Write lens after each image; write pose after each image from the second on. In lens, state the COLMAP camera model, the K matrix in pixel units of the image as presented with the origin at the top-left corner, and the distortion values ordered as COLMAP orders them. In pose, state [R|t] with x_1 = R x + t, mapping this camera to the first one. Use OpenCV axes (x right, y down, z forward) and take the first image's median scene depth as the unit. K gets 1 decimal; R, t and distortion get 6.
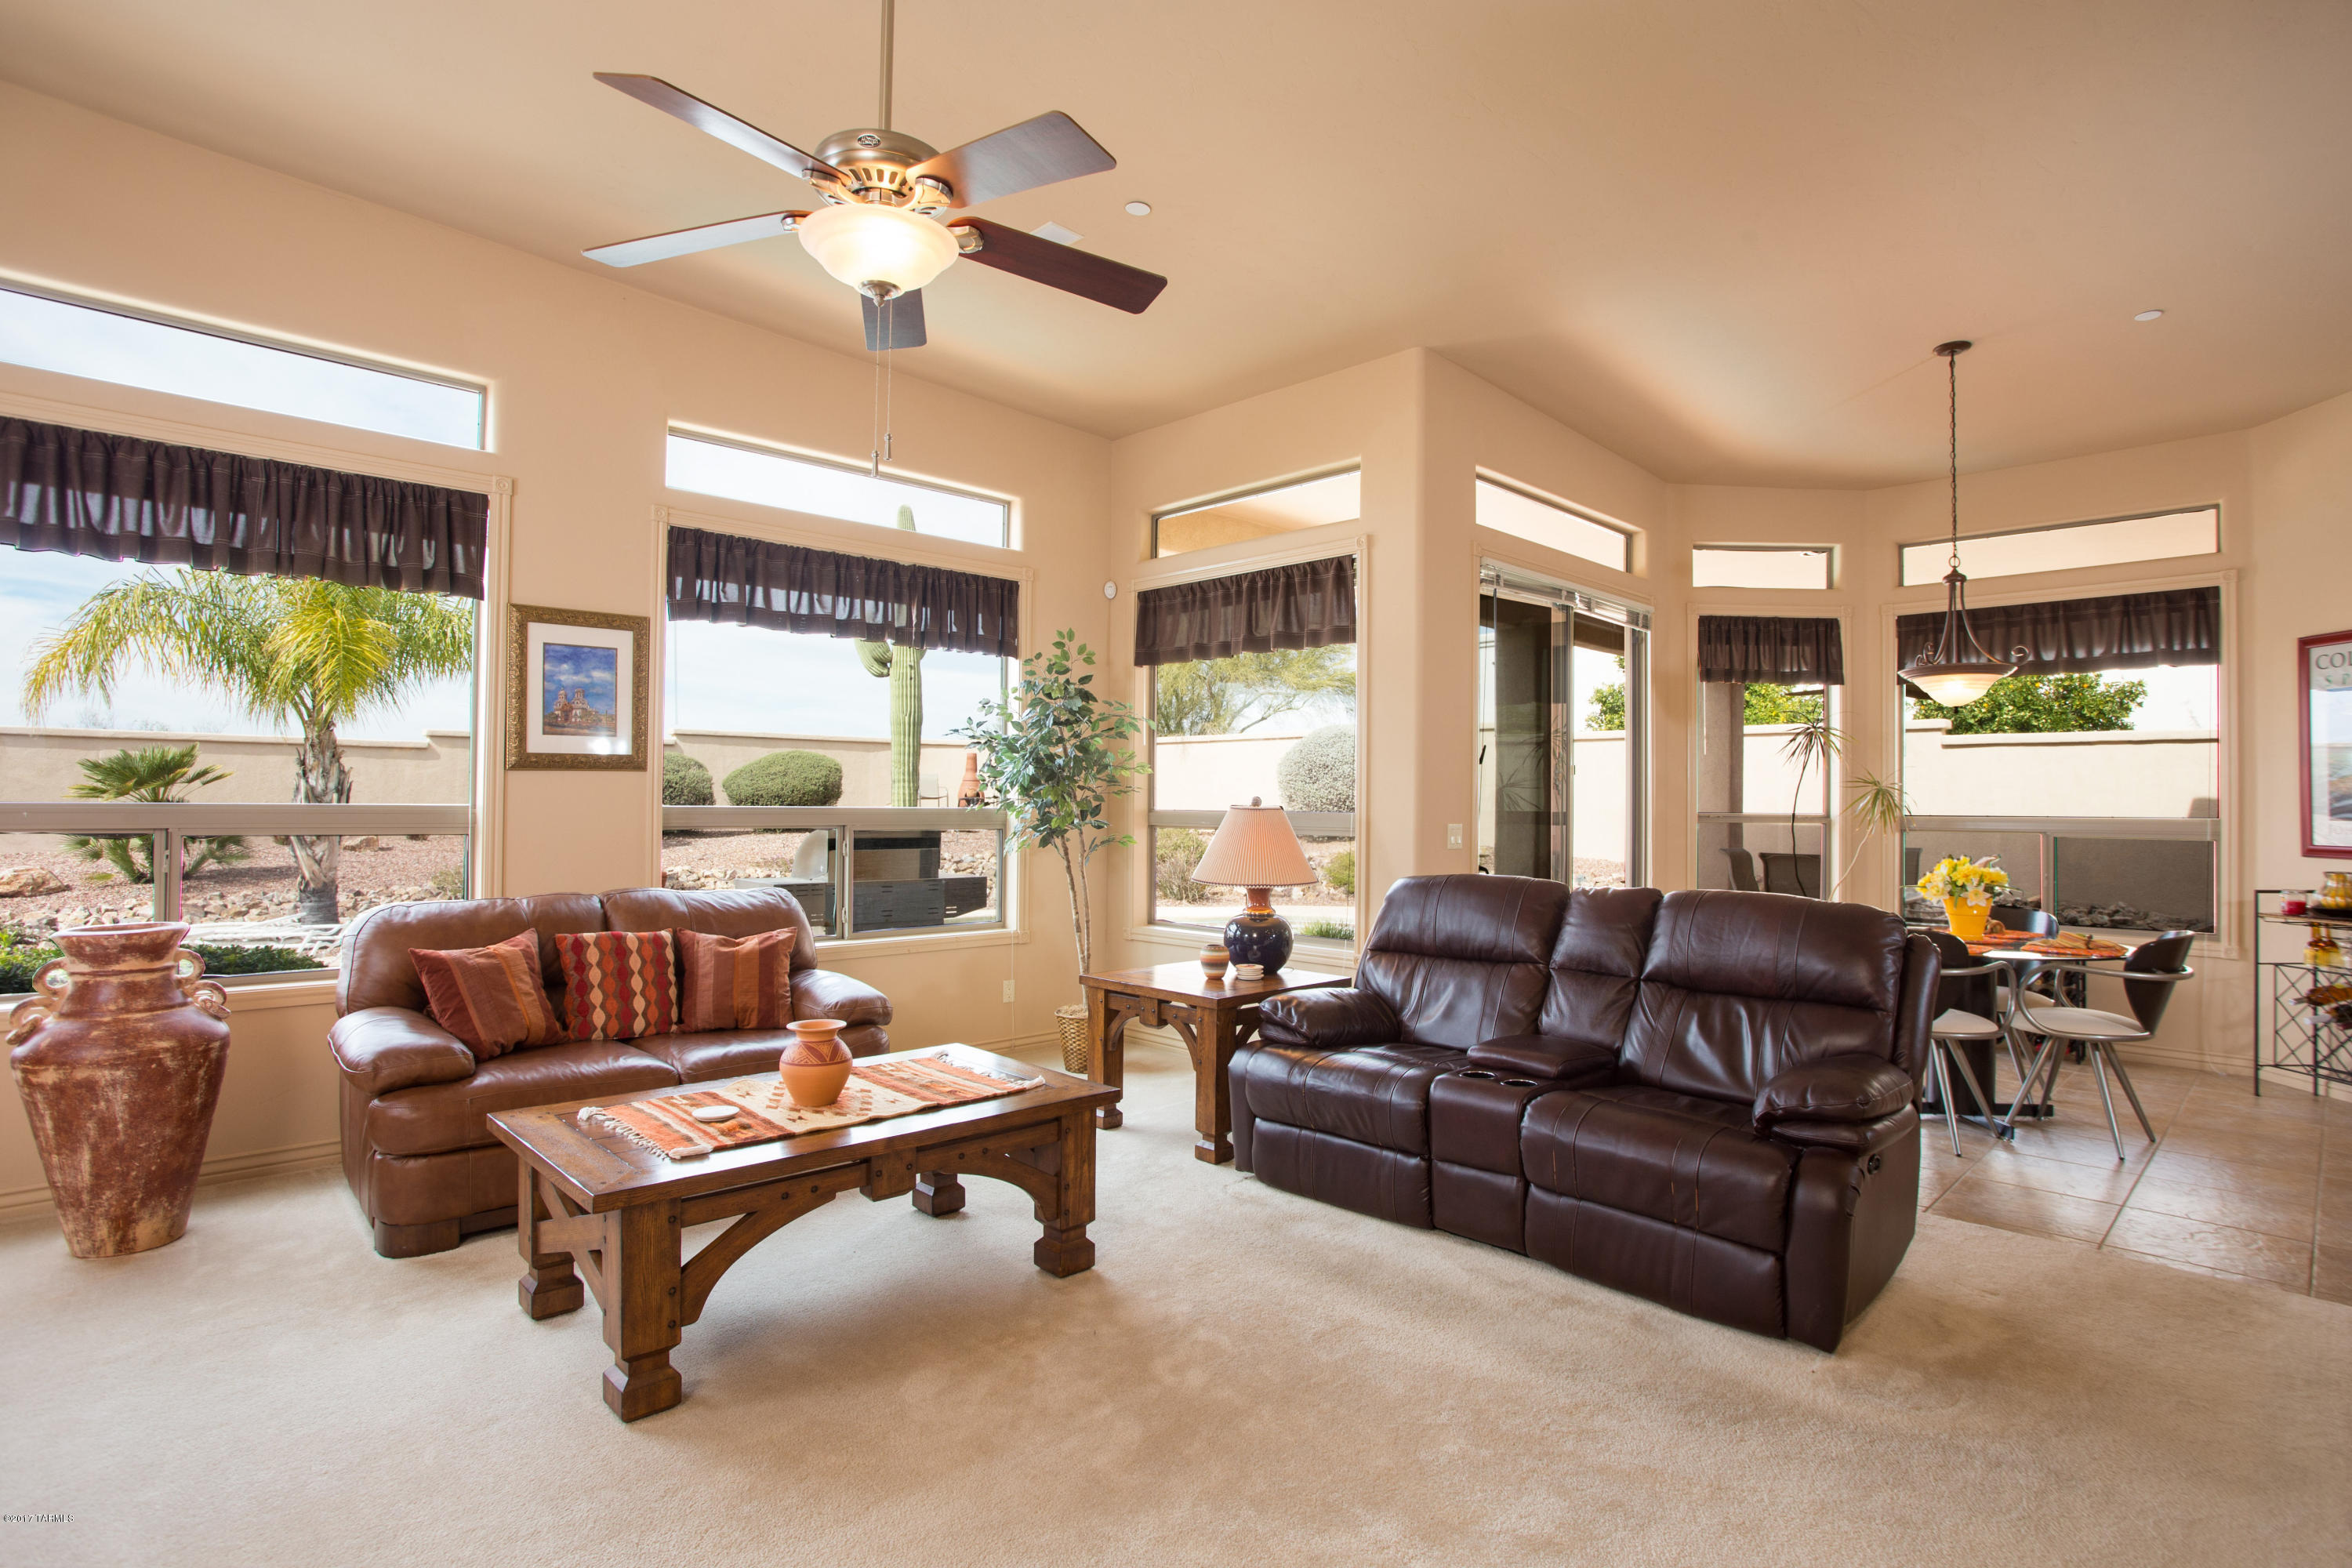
lens RADIAL K [[1196.3, 0, 1176.0], [0, 1196.3, 784.0], [0, 0, 1]] dist [-0.003917, -0.000102]
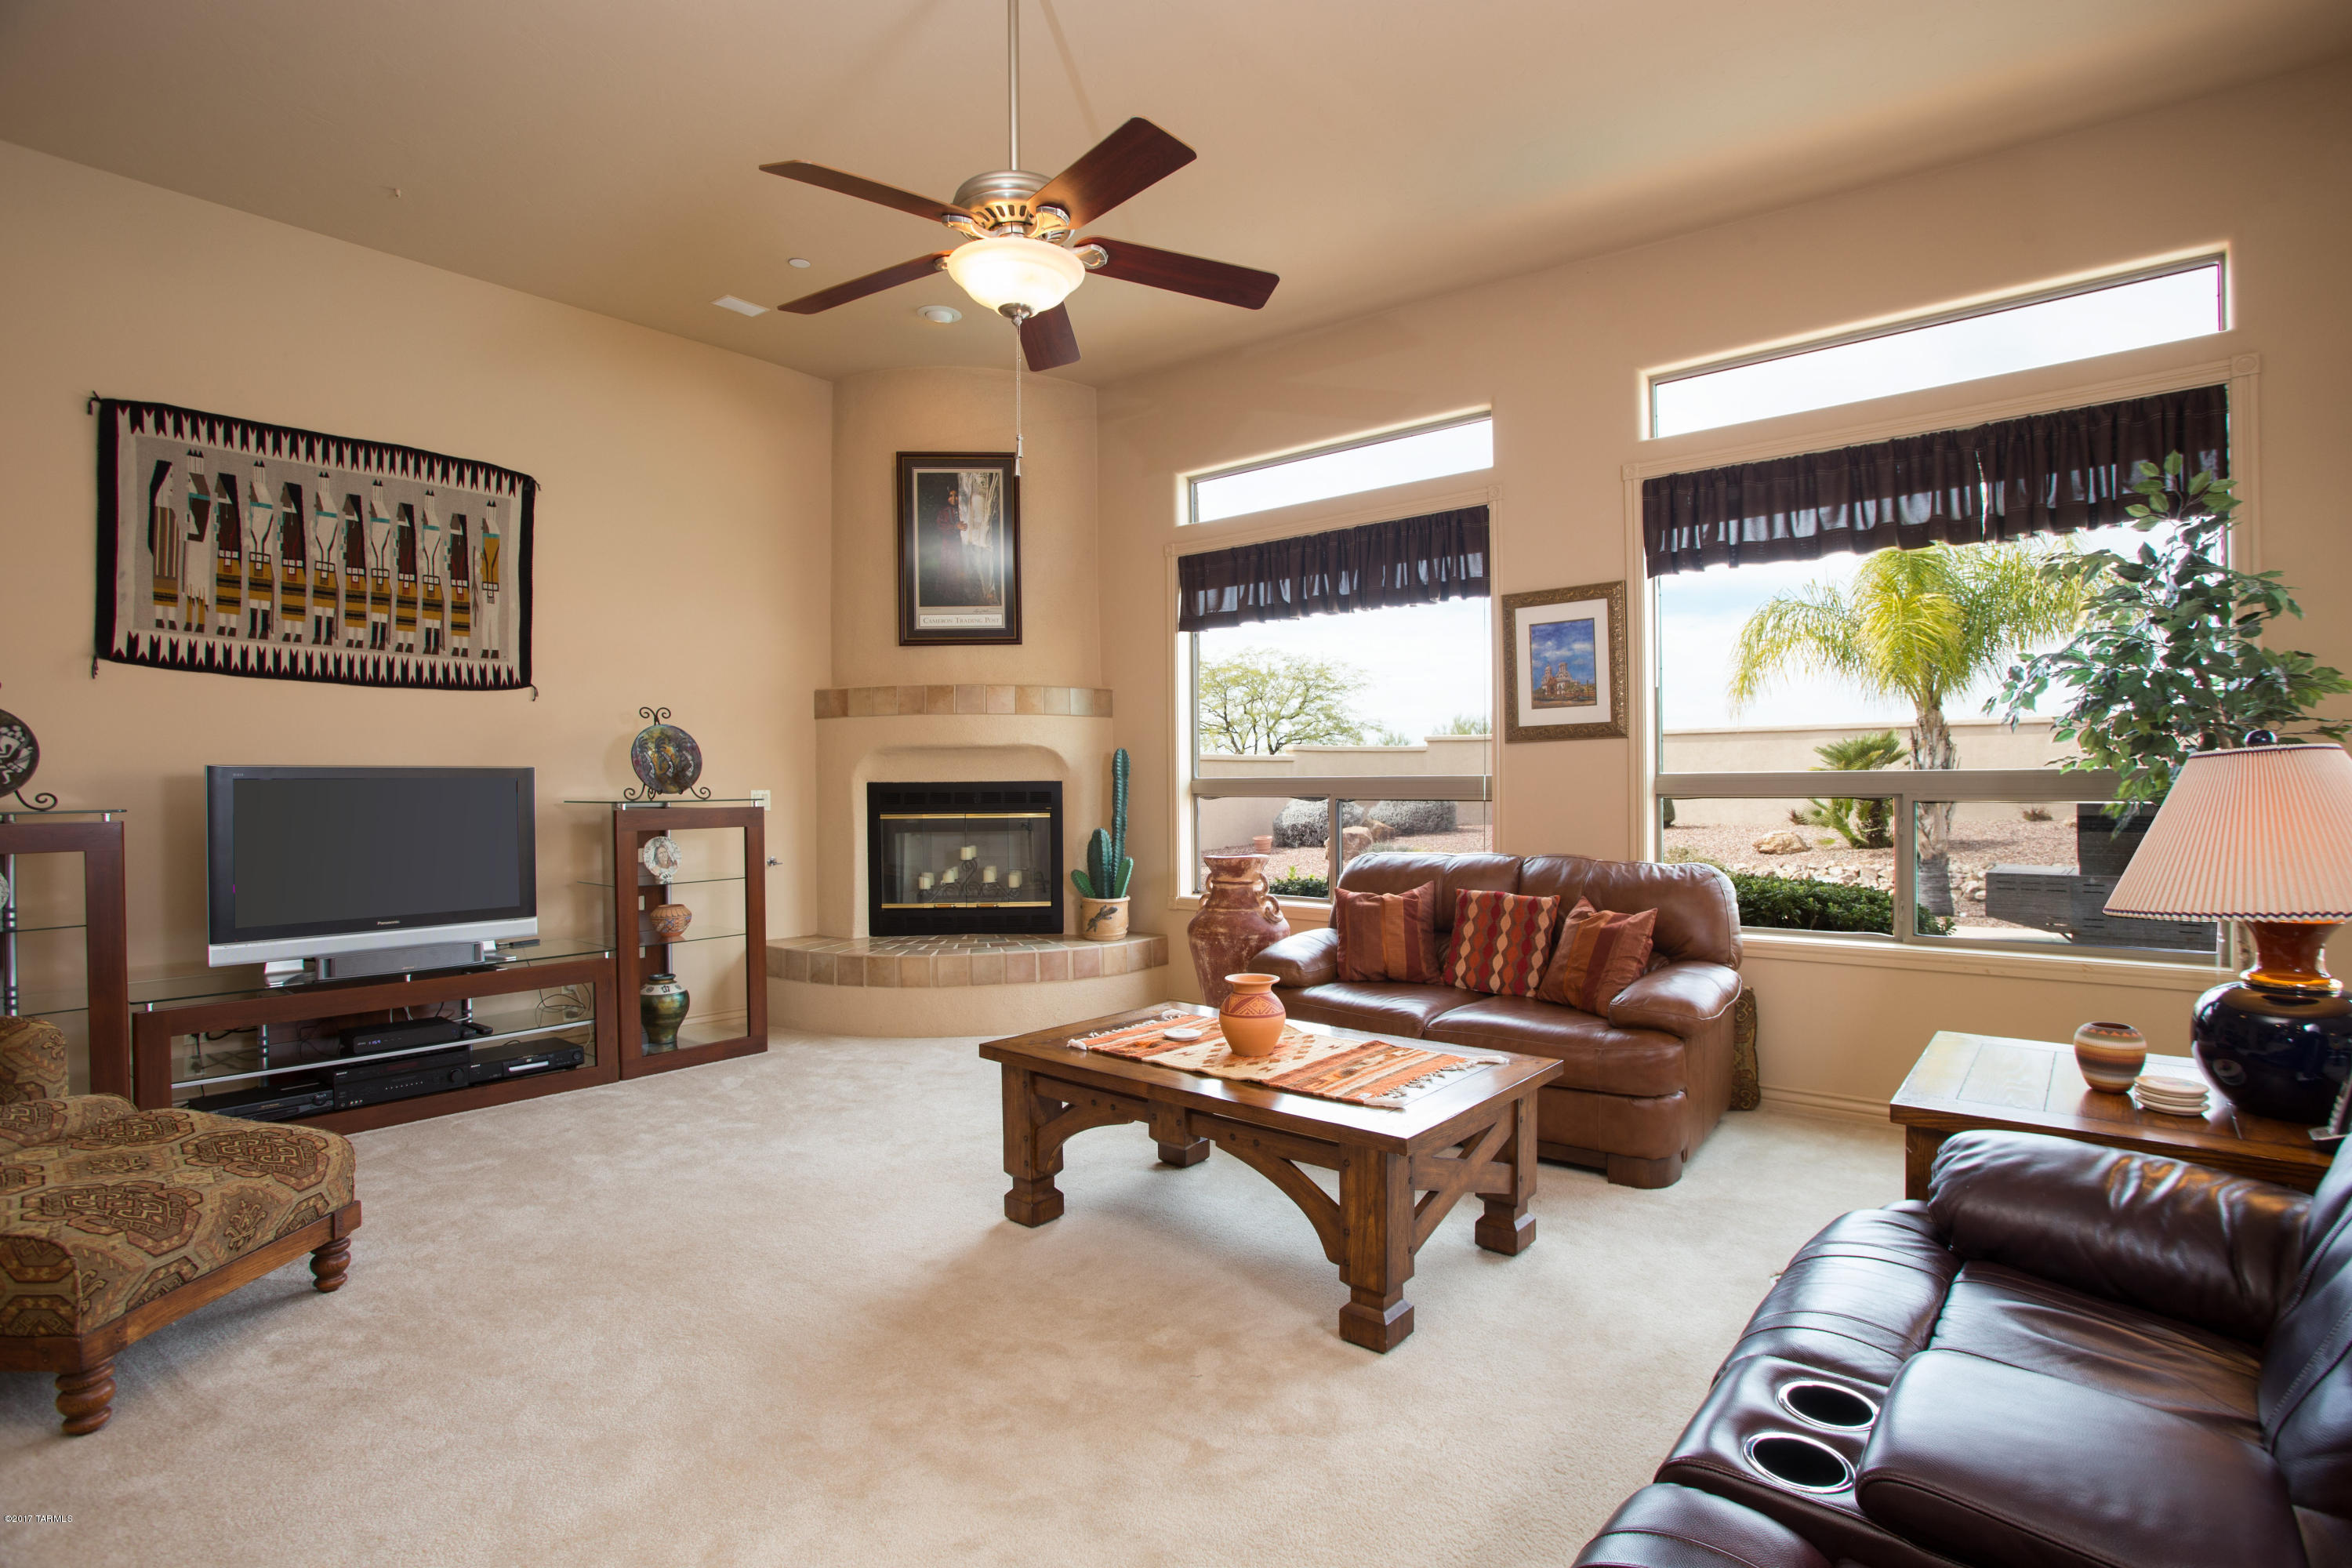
lens RADIAL K [[1163.3, 0, 1176.0], [0, 1163.3, 784.0], [0, 0, 1]] dist [-0.090171, -0.000059]
pose [[0.071229, -0.008476, -0.997424, 0.468655], [0.023081, 0.999710, -0.006848, 0.025212], [0.997193, -0.022534, 0.071404, 0.571085]]
